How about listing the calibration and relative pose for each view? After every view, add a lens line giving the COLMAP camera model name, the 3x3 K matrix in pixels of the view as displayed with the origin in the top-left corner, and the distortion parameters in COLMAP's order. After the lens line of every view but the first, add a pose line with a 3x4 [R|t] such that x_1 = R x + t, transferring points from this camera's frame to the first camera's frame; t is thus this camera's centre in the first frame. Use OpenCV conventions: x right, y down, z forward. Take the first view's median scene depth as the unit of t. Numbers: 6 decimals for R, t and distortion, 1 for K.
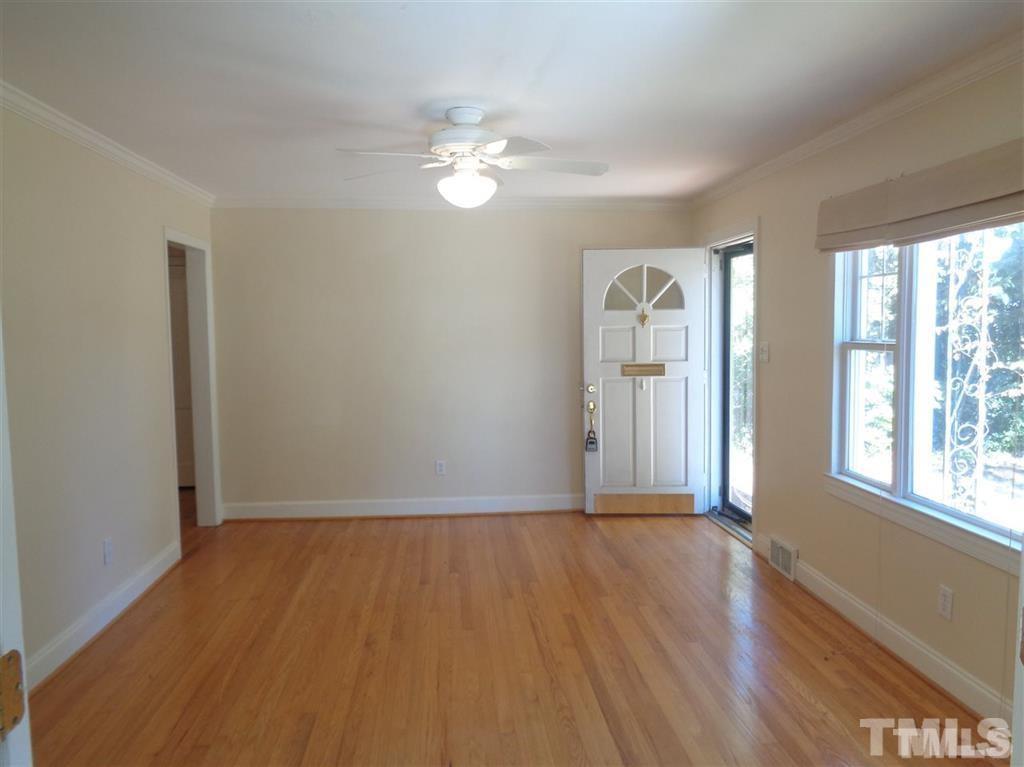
lens RADIAL K [[769.7, 0, 514.9], [0, 769.7, 383.0], [0, 0, 1]] dist [0.002128, -0.002543]
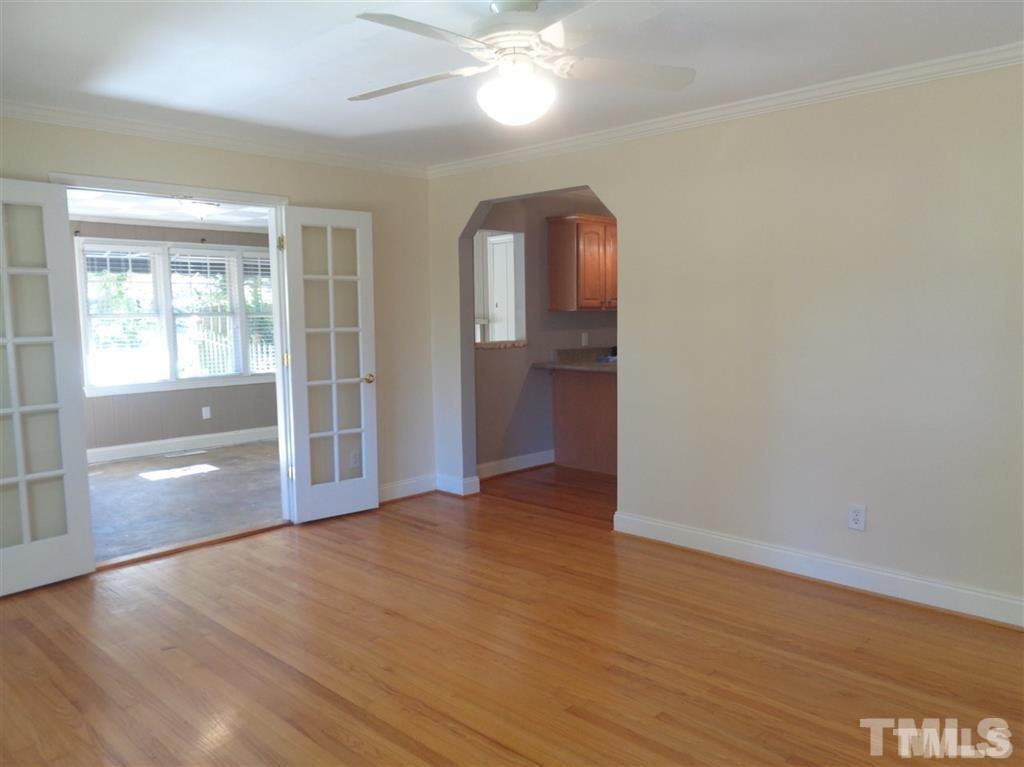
lens RADIAL K [[769.7, 0, 514.9], [0, 769.7, 383.0], [0, 0, 1]] dist [0.002128, -0.002543]
pose [[-0.753838, 0.080271, -0.652139, 0.415838], [-0.036946, 0.985761, 0.164043, -0.089437], [0.656021, 0.147755, -0.740138, 1.452046]]
